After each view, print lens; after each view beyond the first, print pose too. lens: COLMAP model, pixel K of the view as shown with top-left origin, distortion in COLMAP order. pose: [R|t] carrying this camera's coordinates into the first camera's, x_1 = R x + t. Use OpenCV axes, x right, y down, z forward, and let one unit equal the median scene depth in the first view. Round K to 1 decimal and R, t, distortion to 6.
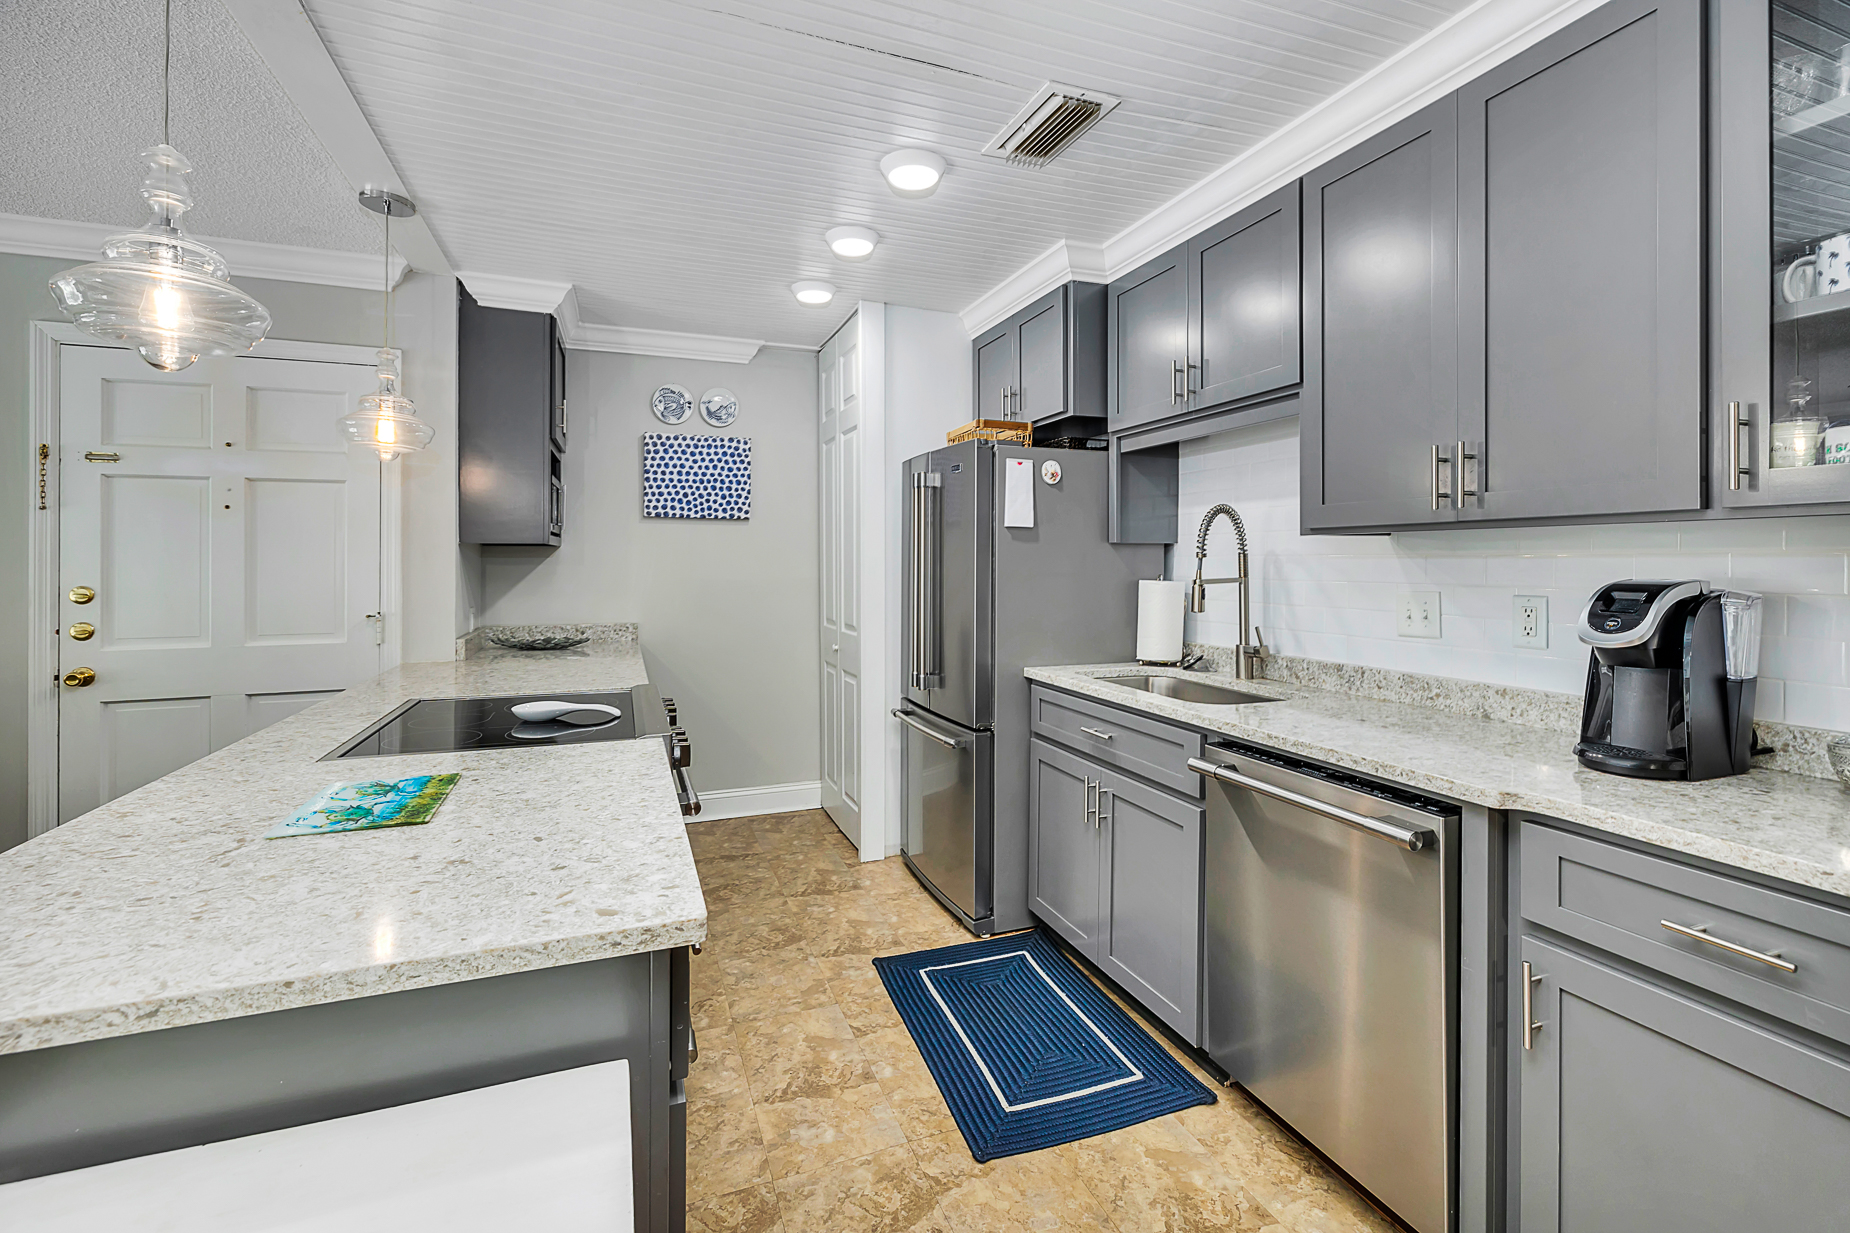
lens RADIAL K [[796.0, 0, 919.0], [0, 796.0, 562.0], [0, 0, 1]] dist [-0.000772, 0.000044]
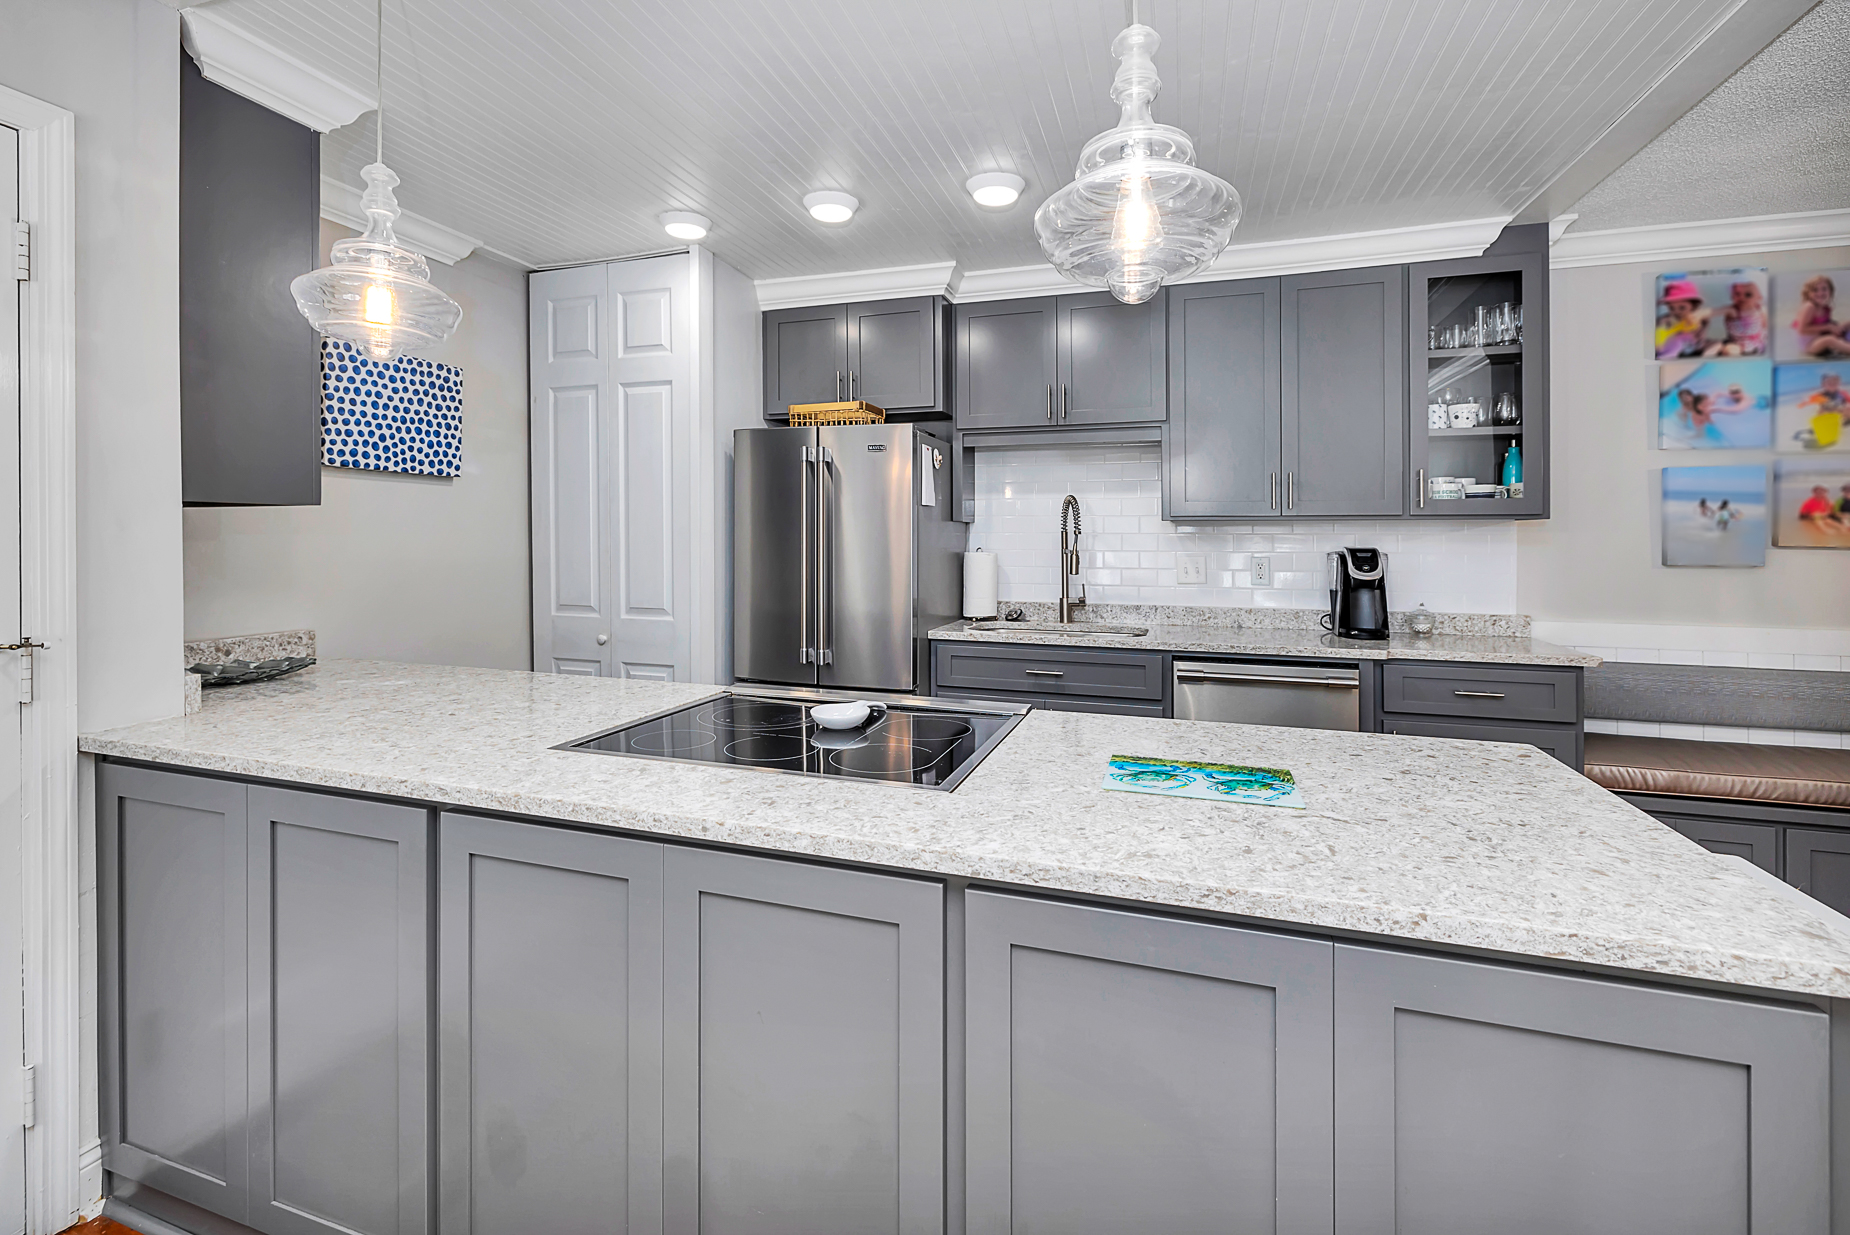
lens RADIAL K [[810.0, 0, 924.3], [0, 810.0, 529.9], [0, 0, 1]] dist [-0.000034, -0.000369]
pose [[0.633714, 0.008969, 0.773516, -0.535540], [-0.002776, 0.999953, -0.009320, 0.000496], [-0.773563, 0.003759, 0.633709, 0.196752]]
